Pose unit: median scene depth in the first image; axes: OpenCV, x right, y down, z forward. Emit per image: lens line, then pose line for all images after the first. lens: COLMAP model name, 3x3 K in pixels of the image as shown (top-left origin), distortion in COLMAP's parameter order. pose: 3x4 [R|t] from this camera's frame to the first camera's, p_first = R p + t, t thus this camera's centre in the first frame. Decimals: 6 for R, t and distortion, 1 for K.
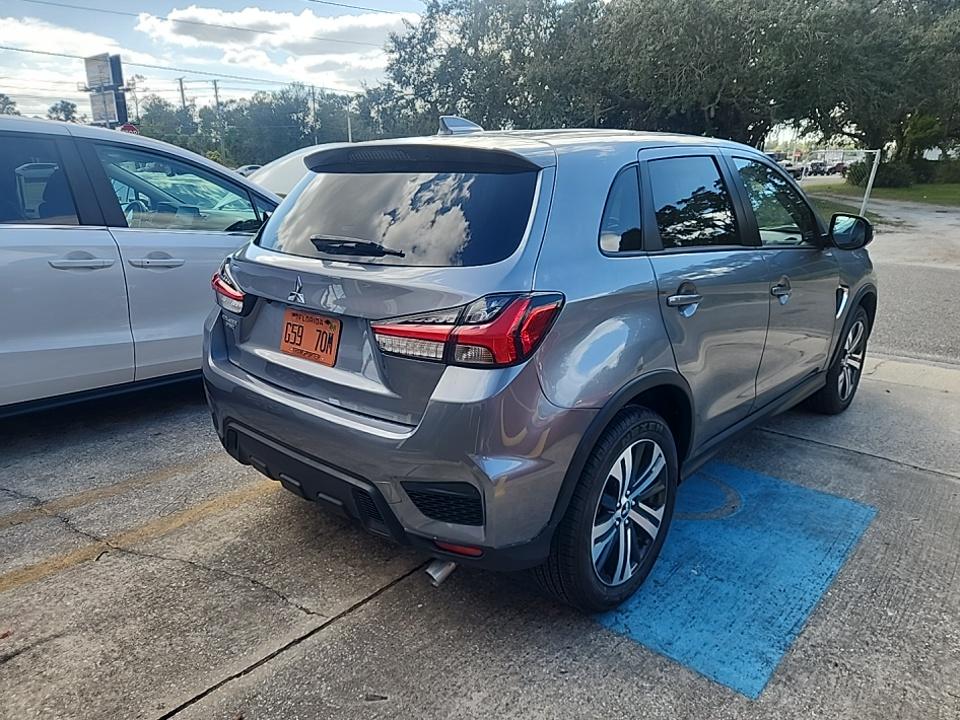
lens RADIAL K [[647.0, 0, 486.3], [0, 647.0, 361.8], [0, 0, 1]] dist [0.057403, -0.051860]
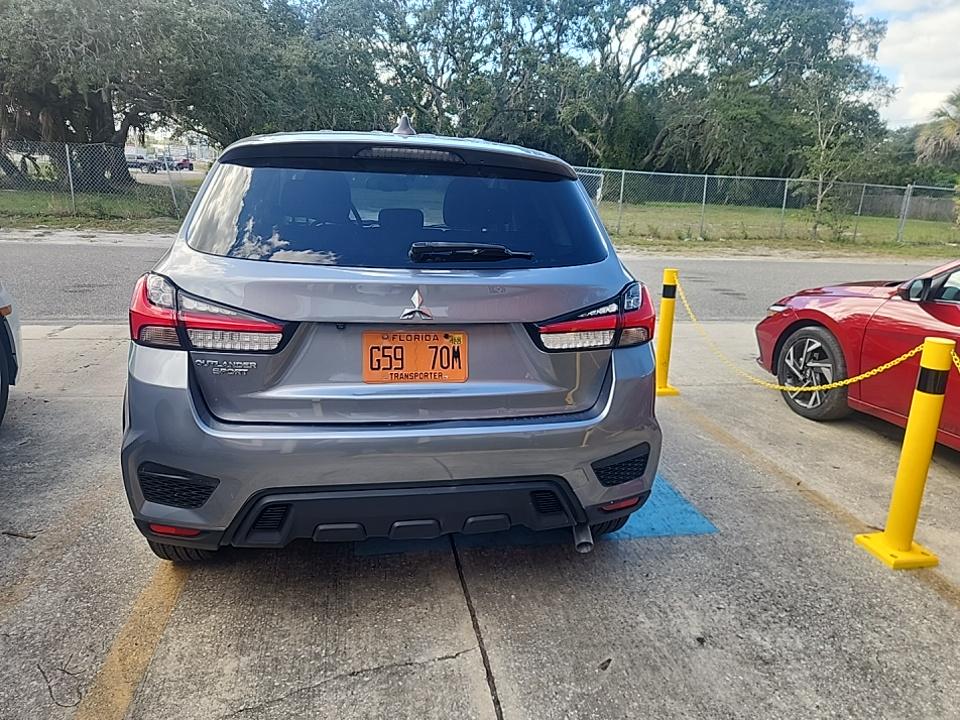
lens RADIAL K [[637.5, 0, 491.5], [0, 637.5, 357.0], [0, 0, 1]] dist [0.064631, -0.052688]
pose [[0.613844, -0.174219, 0.769963, -0.856966], [0.170662, 0.981566, 0.086041, -0.093079], [-0.770759, 0.078587, 0.632261, 0.360658]]
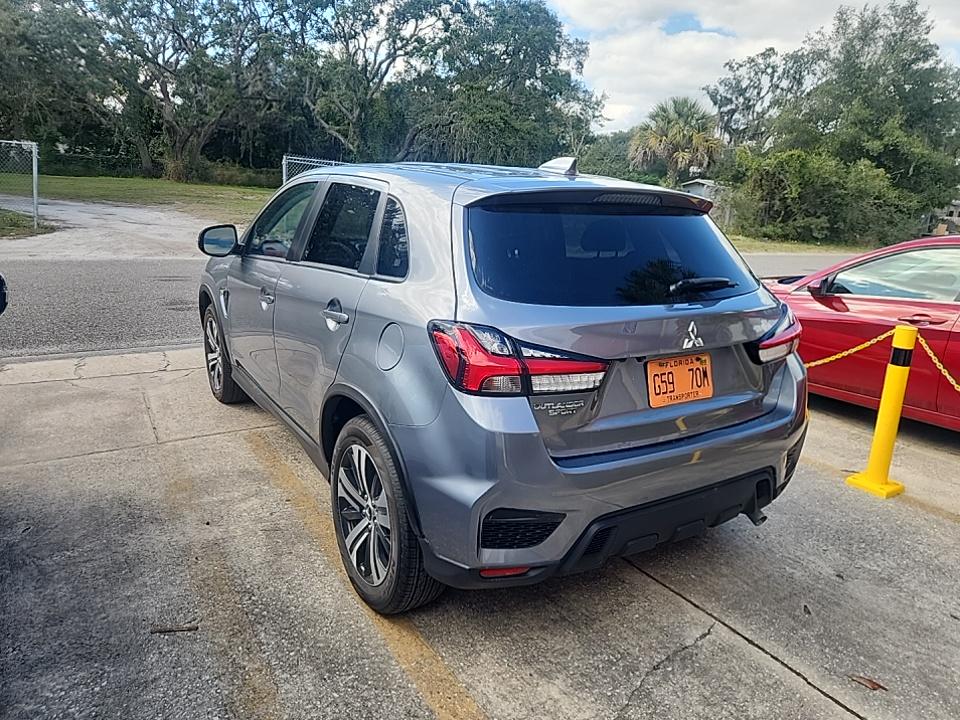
lens RADIAL K [[636.7, 0, 492.0], [0, 636.7, 351.8], [0, 0, 1]] dist [0.065015, -0.052197]
pose [[0.270911, -0.215254, 0.938229, -1.244934], [0.210942, 0.964262, 0.160318, -0.294146], [-0.939208, 0.154480, 0.306635, 0.938684]]
